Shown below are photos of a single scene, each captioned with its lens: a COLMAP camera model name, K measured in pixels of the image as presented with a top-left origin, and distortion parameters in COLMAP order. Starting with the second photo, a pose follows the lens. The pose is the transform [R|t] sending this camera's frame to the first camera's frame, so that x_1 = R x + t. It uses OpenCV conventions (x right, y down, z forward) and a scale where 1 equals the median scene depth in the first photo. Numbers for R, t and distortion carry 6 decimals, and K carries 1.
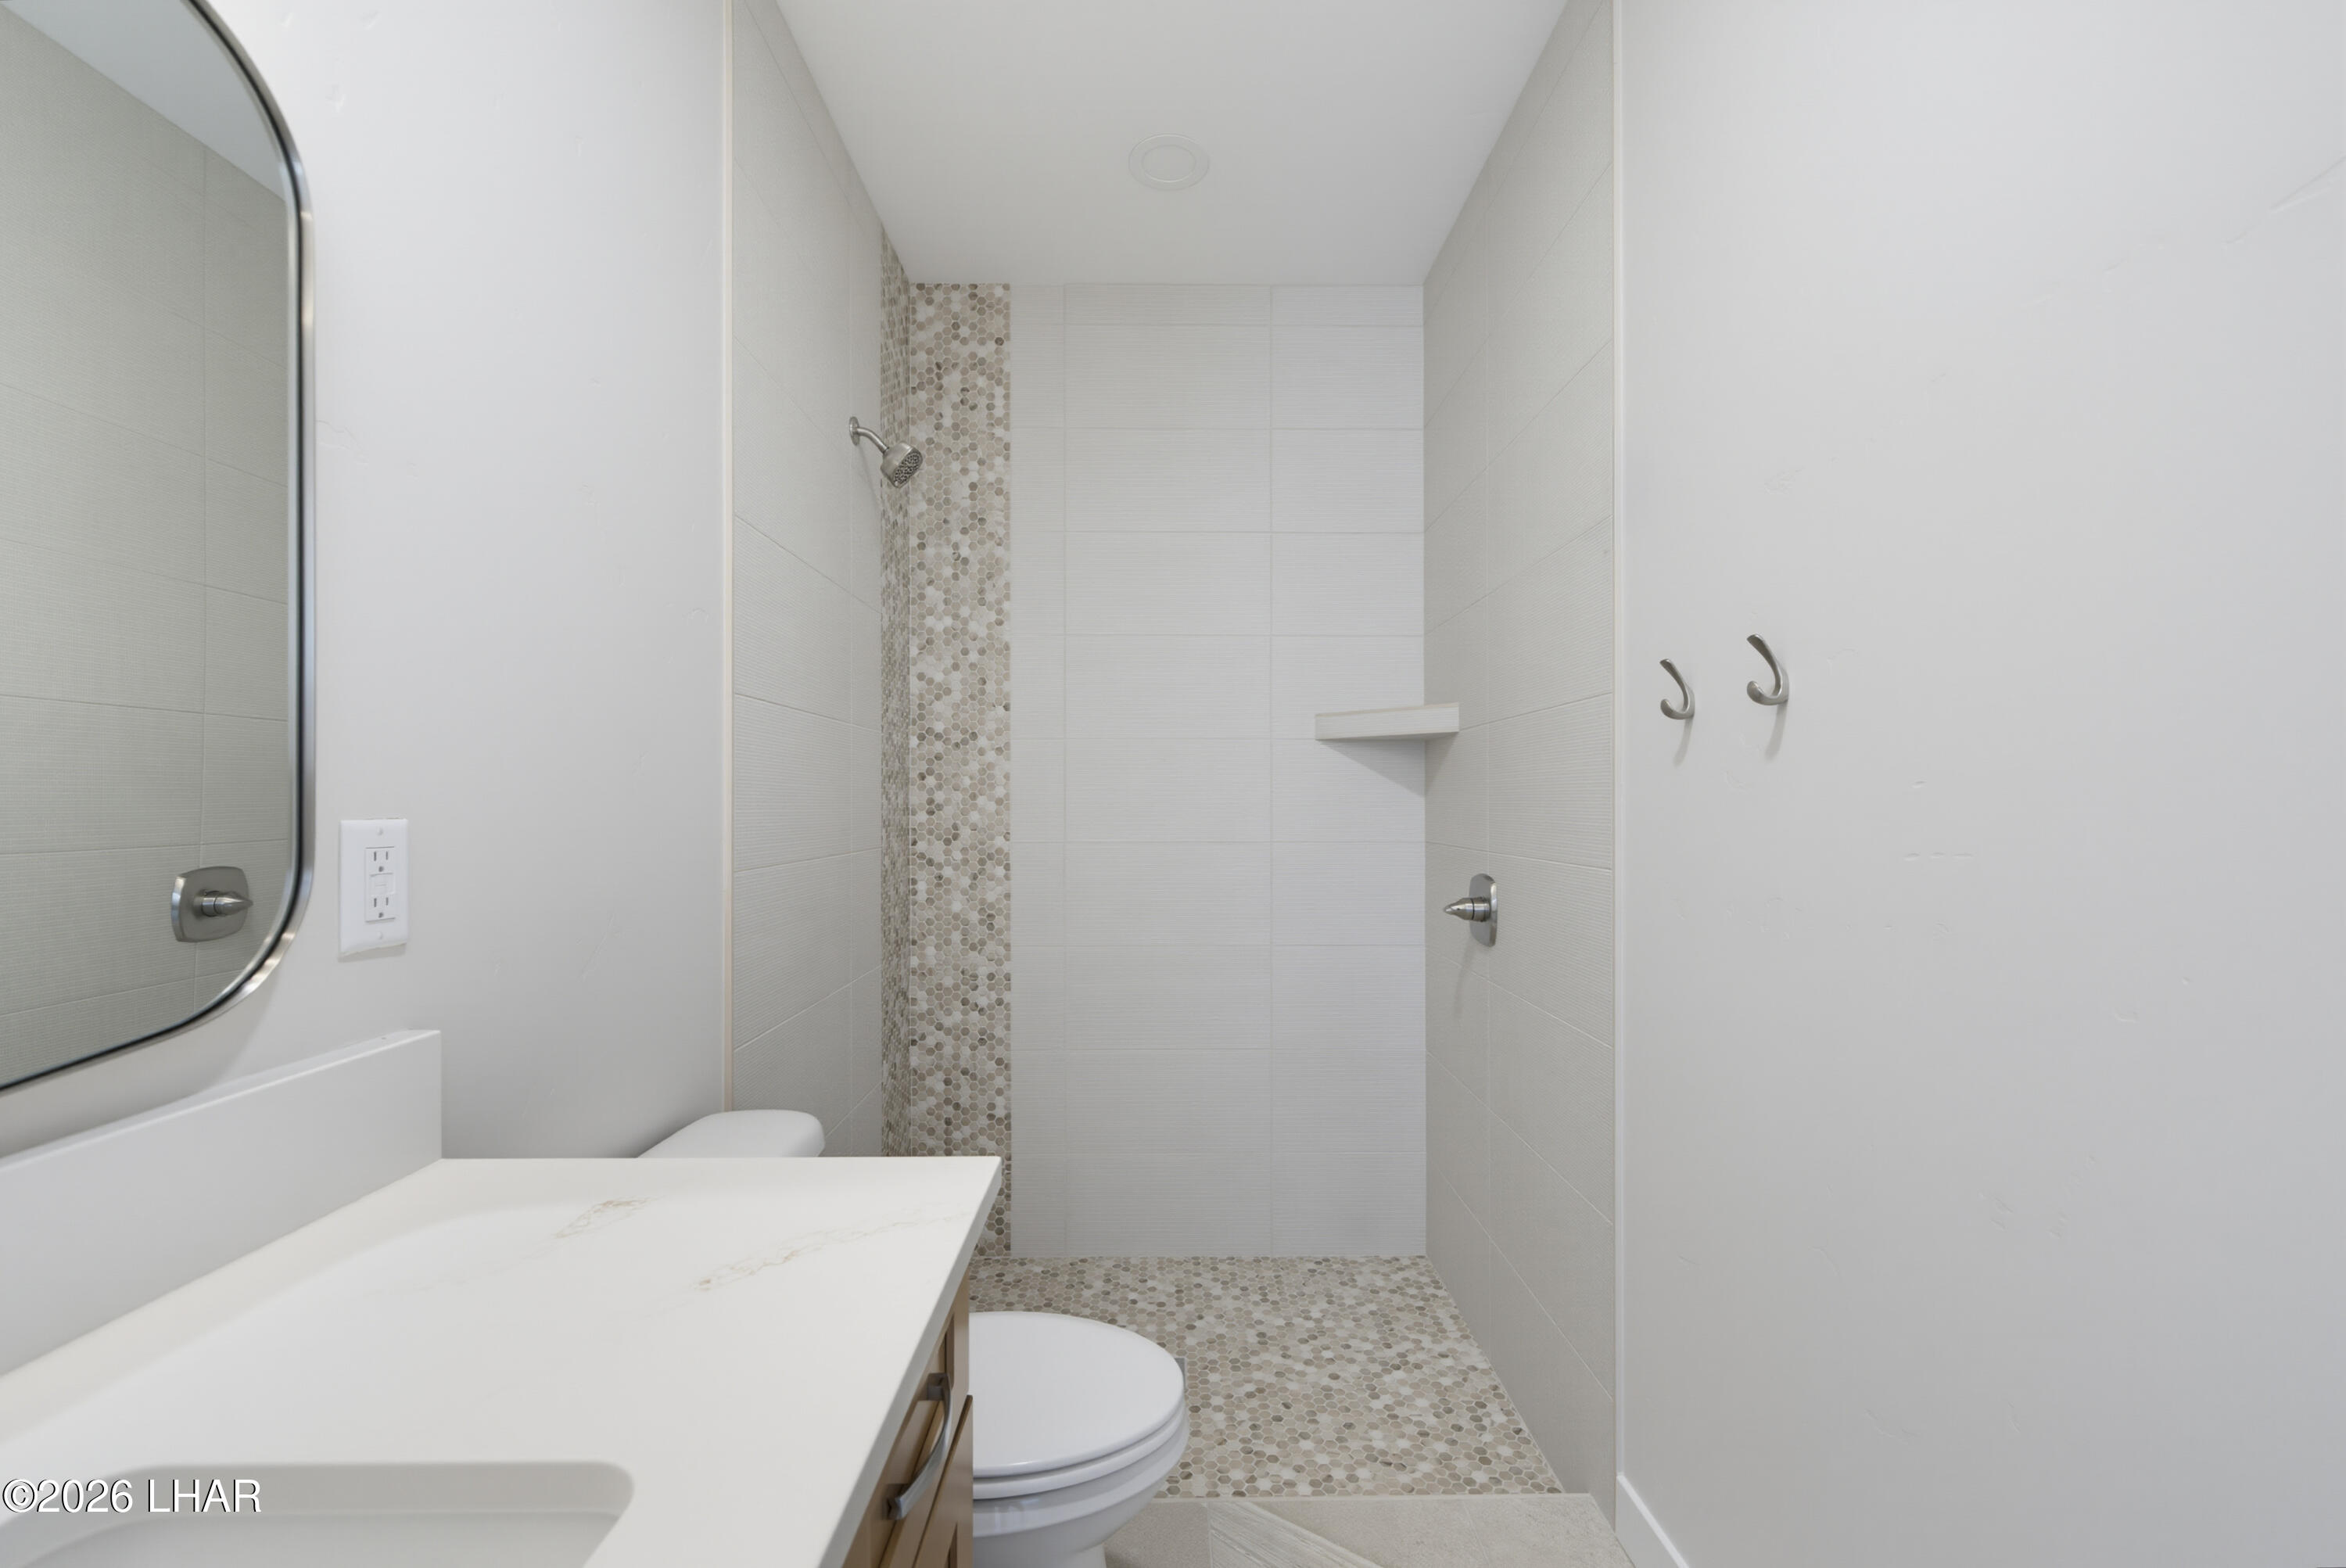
lens RADIAL K [[949.3, 0, 1189.2], [0, 949.3, 797.4], [0, 0, 1]] dist [0.002562, -0.000350]
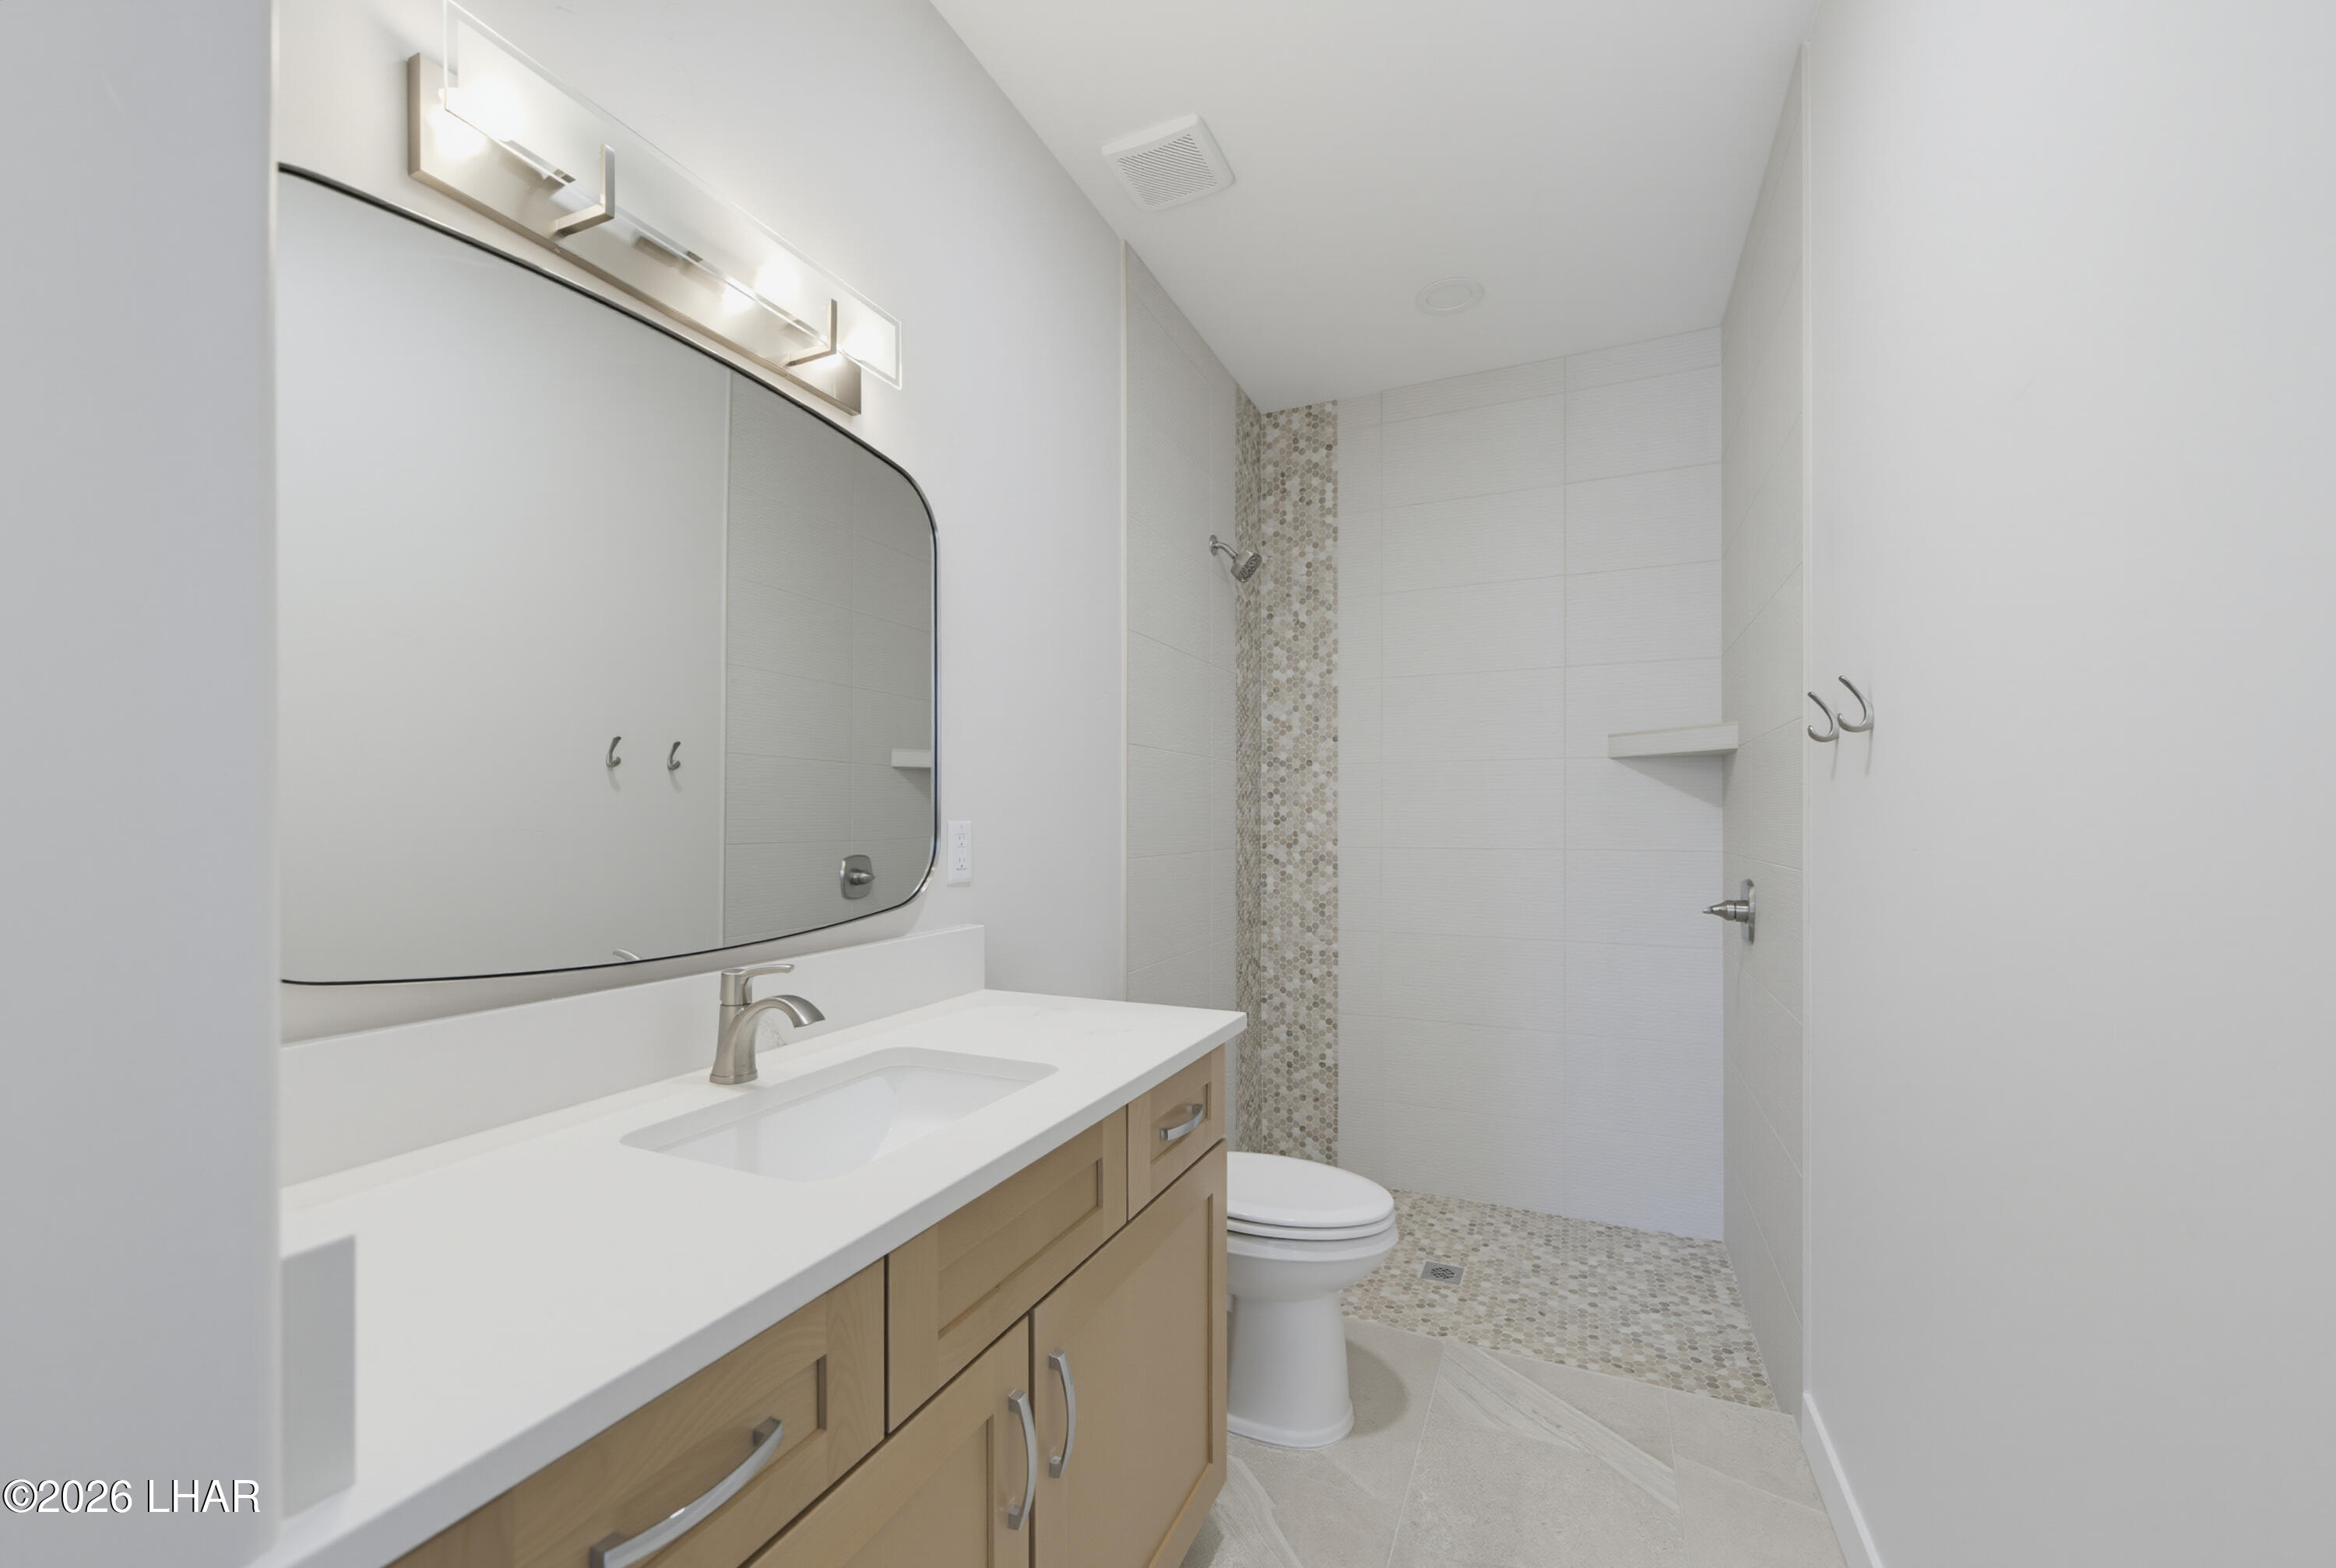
lens RADIAL K [[945.1, 0, 1179.4], [0, 945.1, 798.7], [0, 0, 1]] dist [0.002562, -0.000350]
pose [[0.907924, -0.009920, -0.419018, 0.148841], [0.003415, 0.999862, -0.016272, 0.003339], [0.419121, 0.013343, 0.907832, -0.223630]]
